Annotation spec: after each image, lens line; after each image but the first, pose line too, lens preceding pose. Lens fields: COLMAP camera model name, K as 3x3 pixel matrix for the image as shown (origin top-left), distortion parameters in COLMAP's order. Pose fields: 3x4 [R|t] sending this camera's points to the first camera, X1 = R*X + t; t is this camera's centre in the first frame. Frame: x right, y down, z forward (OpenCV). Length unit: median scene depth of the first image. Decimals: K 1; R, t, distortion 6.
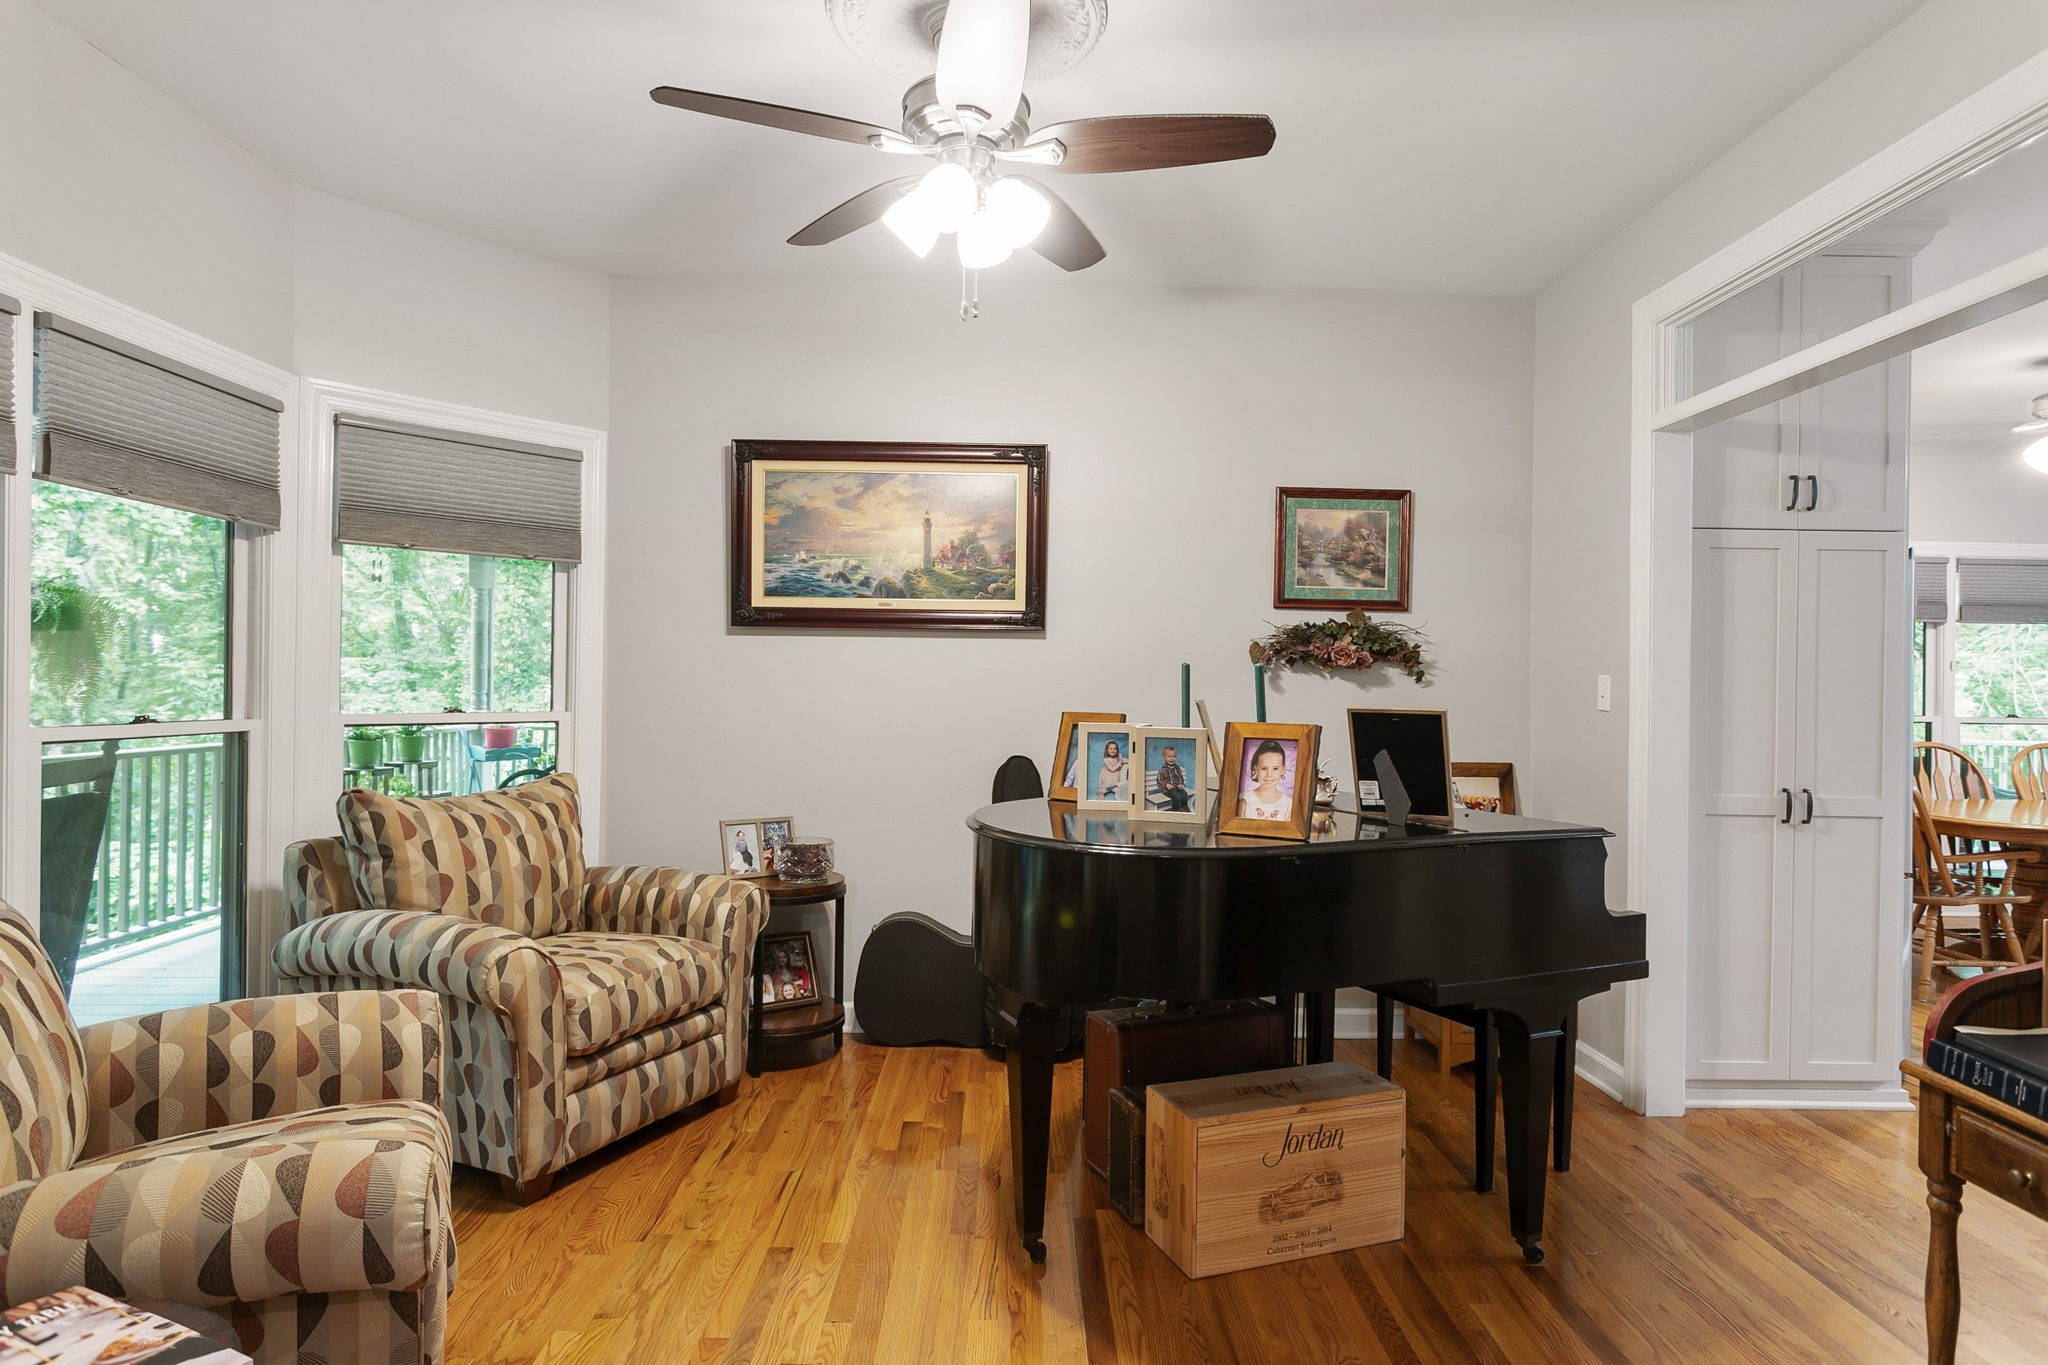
lens RADIAL K [[1117.9, 0, 1024.0], [0, 1117.9, 682.5], [0, 0, 1]] dist [-0.030532, 0.013695]
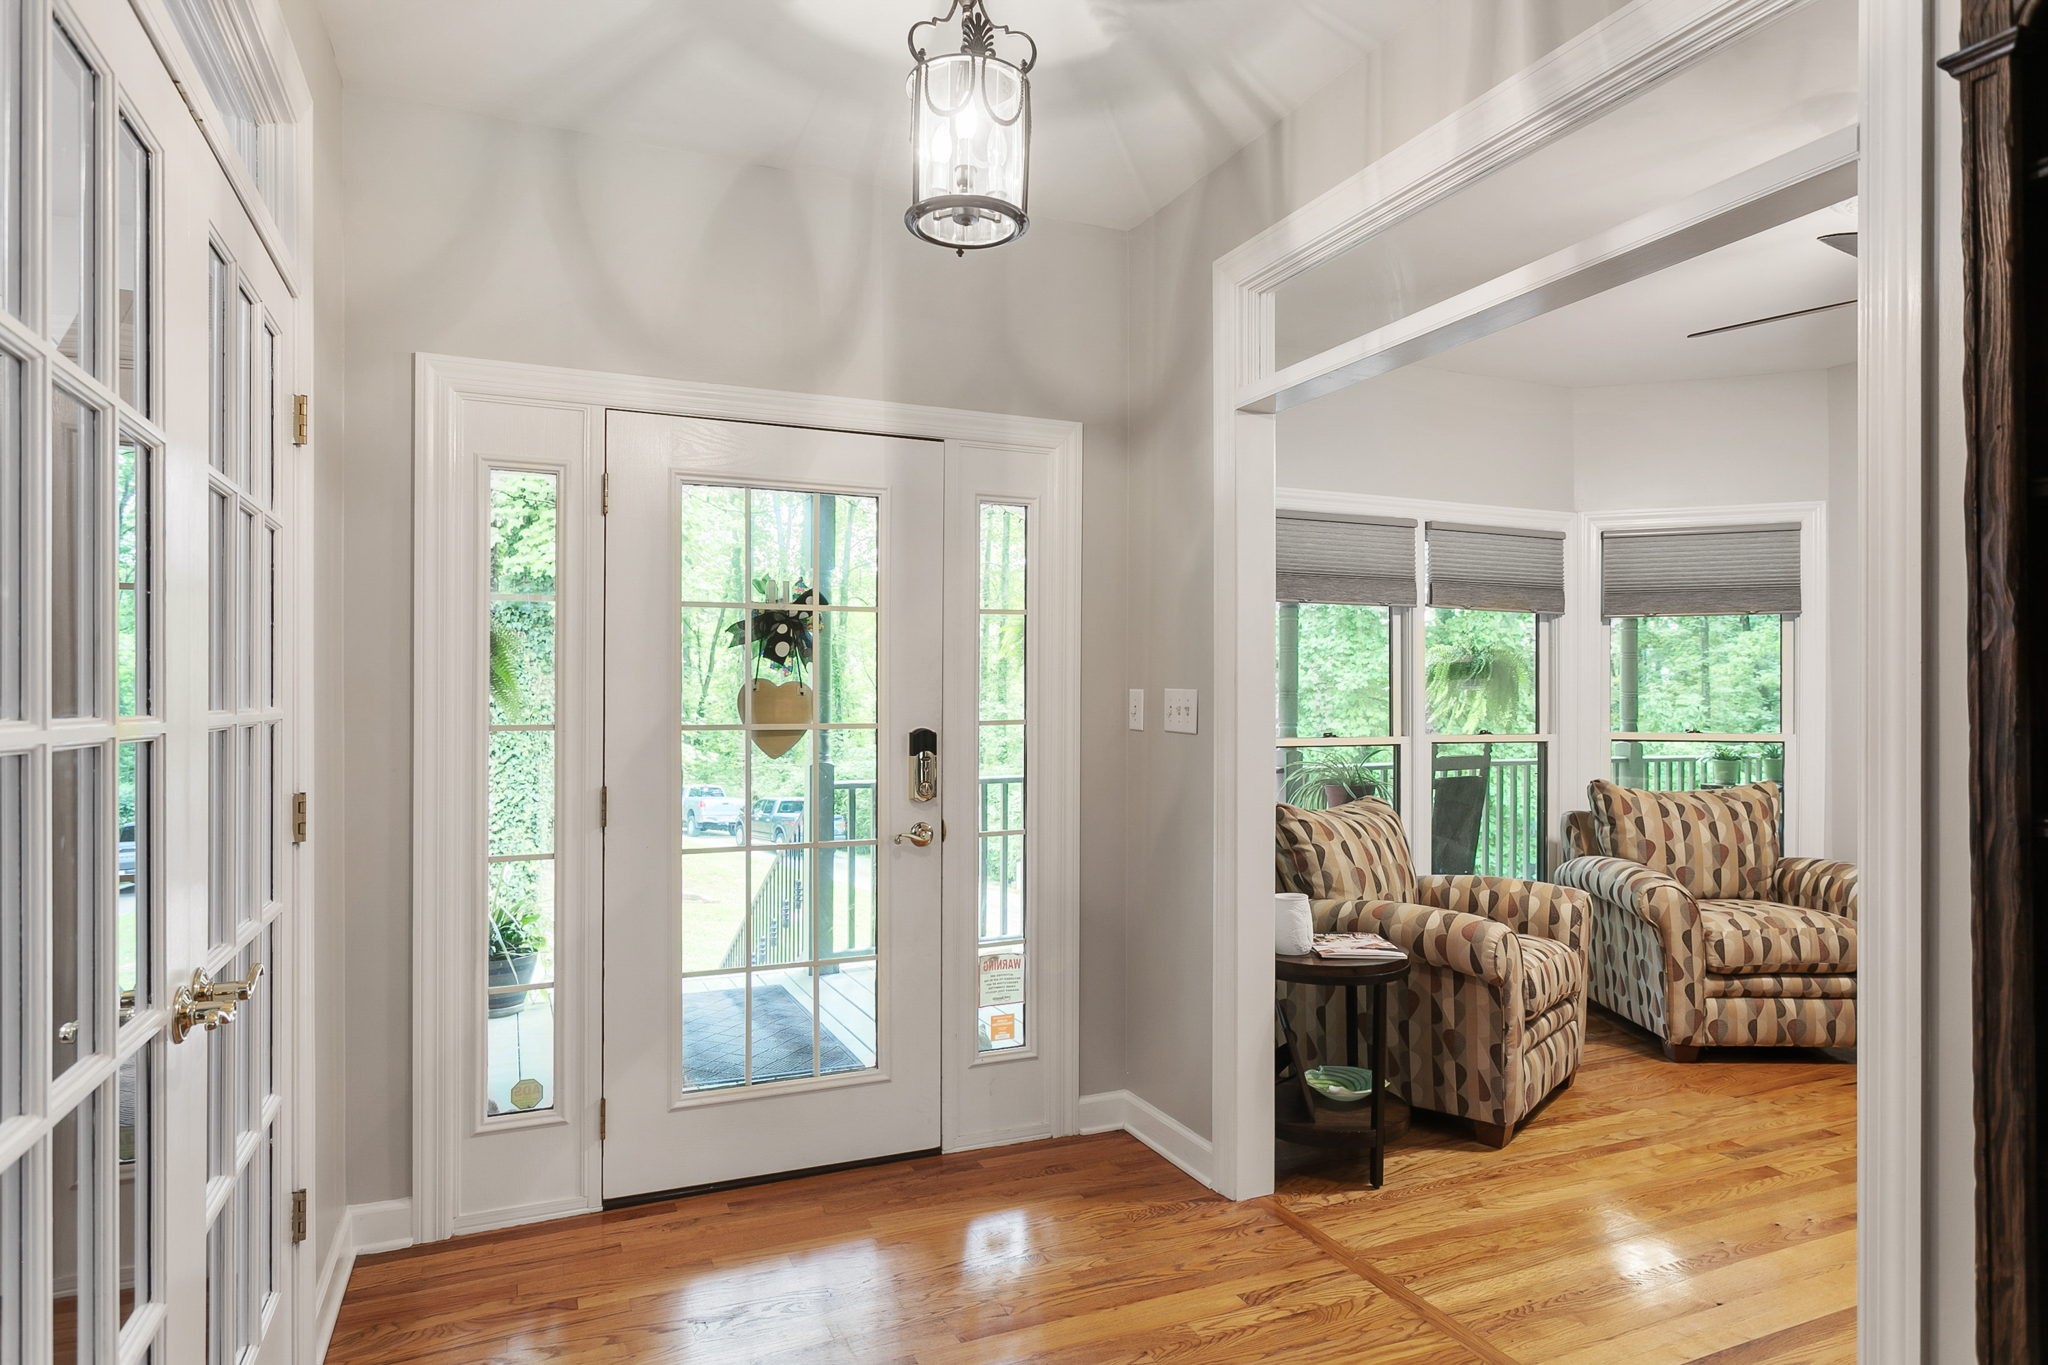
lens RADIAL K [[1023.1, 0, 1032.3], [0, 1023.1, 691.6], [0, 0, 1]] dist [-0.009422, 0.000578]
pose [[0.371182, -0.020299, -0.928338, 0.444655], [0.002895, 0.999781, -0.020704, -0.000098], [0.928555, 0.004997, 0.371160, -0.274763]]
